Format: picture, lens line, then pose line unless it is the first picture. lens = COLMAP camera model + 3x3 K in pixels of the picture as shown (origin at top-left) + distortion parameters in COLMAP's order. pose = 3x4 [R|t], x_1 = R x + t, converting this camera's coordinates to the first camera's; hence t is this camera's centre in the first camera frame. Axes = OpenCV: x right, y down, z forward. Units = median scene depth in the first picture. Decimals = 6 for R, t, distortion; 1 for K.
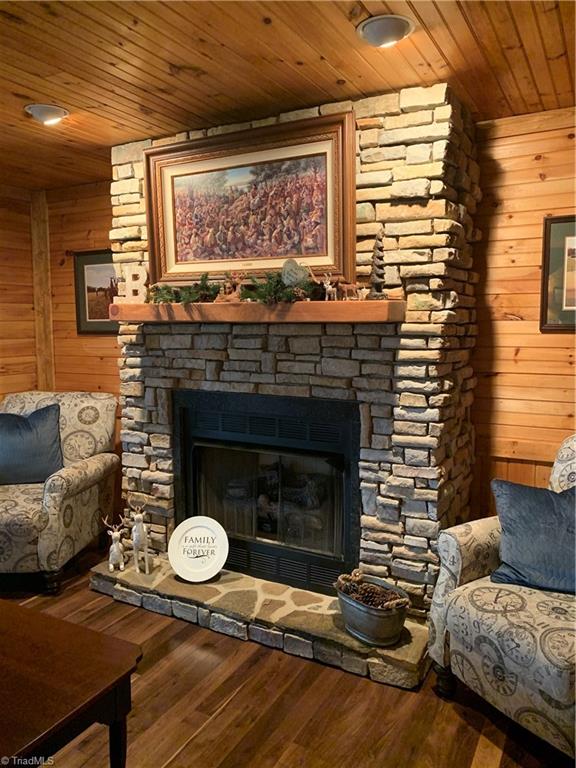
lens RADIAL K [[584.6, 0, 287.4], [0, 584.6, 380.4], [0, 0, 1]] dist [0.111750, -0.221680]
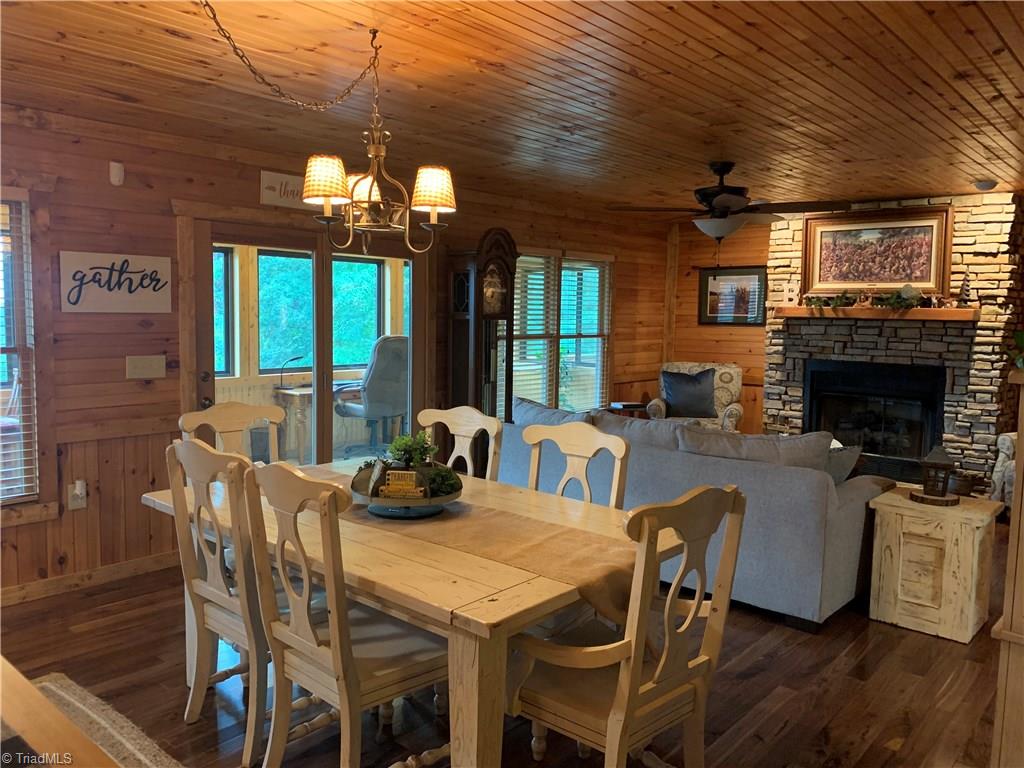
lens RADIAL K [[783.9, 0, 507.5], [0, 783.9, 380.8], [0, 0, 1]] dist [0.009241, -0.000418]
pose [[0.974093, 0.041664, -0.222276, -0.593069], [-0.045460, 0.998894, -0.011984, 0.158095], [0.221531, 0.021778, 0.974910, -1.474195]]
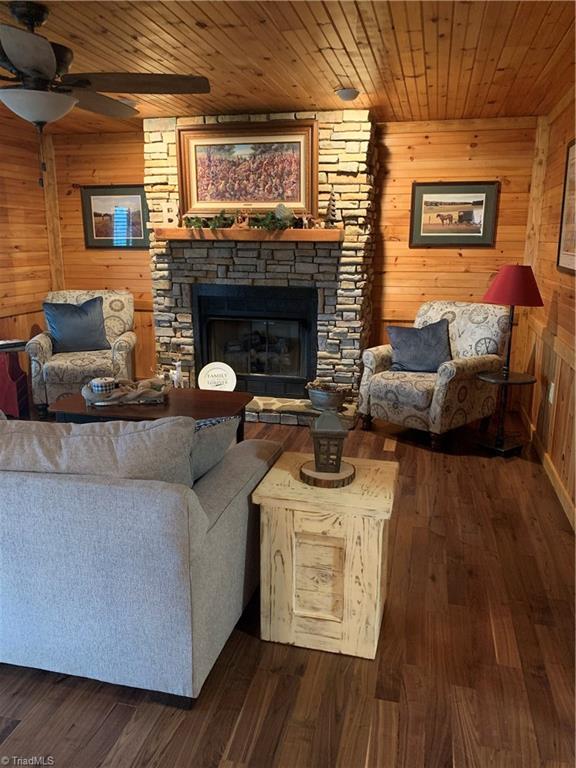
lens RADIAL K [[584.6, 0, 287.4], [0, 584.6, 380.4], [0, 0, 1]] dist [0.111750, -0.221680]
pose [[0.967419, -0.048235, 0.248543, -0.408620], [0.015898, 0.991321, 0.130502, 0.079826], [-0.252681, -0.122299, 0.959789, -0.701432]]
